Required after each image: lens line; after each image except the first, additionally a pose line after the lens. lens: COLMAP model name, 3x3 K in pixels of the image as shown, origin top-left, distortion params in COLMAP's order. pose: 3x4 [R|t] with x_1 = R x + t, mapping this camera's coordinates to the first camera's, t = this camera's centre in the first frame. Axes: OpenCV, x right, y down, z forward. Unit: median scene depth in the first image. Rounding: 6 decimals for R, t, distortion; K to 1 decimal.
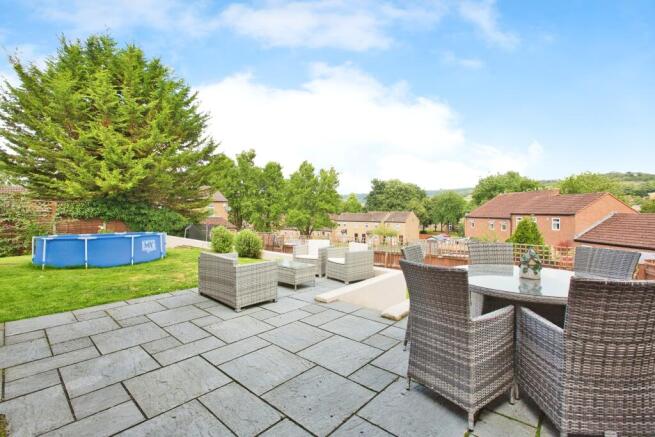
lens RADIAL K [[294.9, 0, 332.7], [0, 294.9, 215.4], [0, 0, 1]] dist [0.002881, 0.000391]
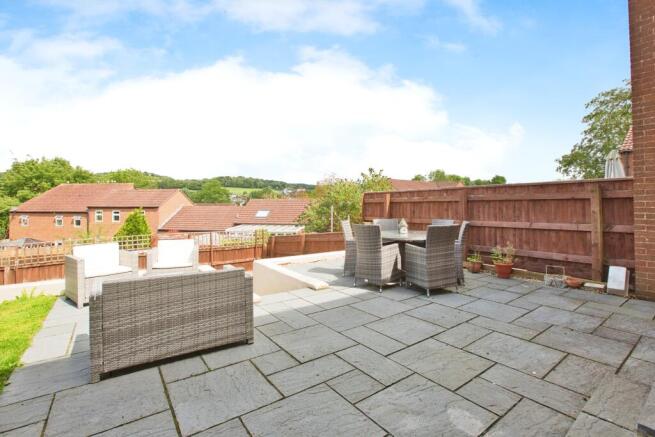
lens RADIAL K [[294.9, 0, 333.0], [0, 294.9, 217.4], [0, 0, 1]] dist [0.002881, 0.000391]
pose [[0.222597, -0.039314, 0.974118, -0.133357], [0.014212, 0.999211, 0.037080, 0.002213], [-0.974807, 0.005590, 0.222980, 0.095533]]
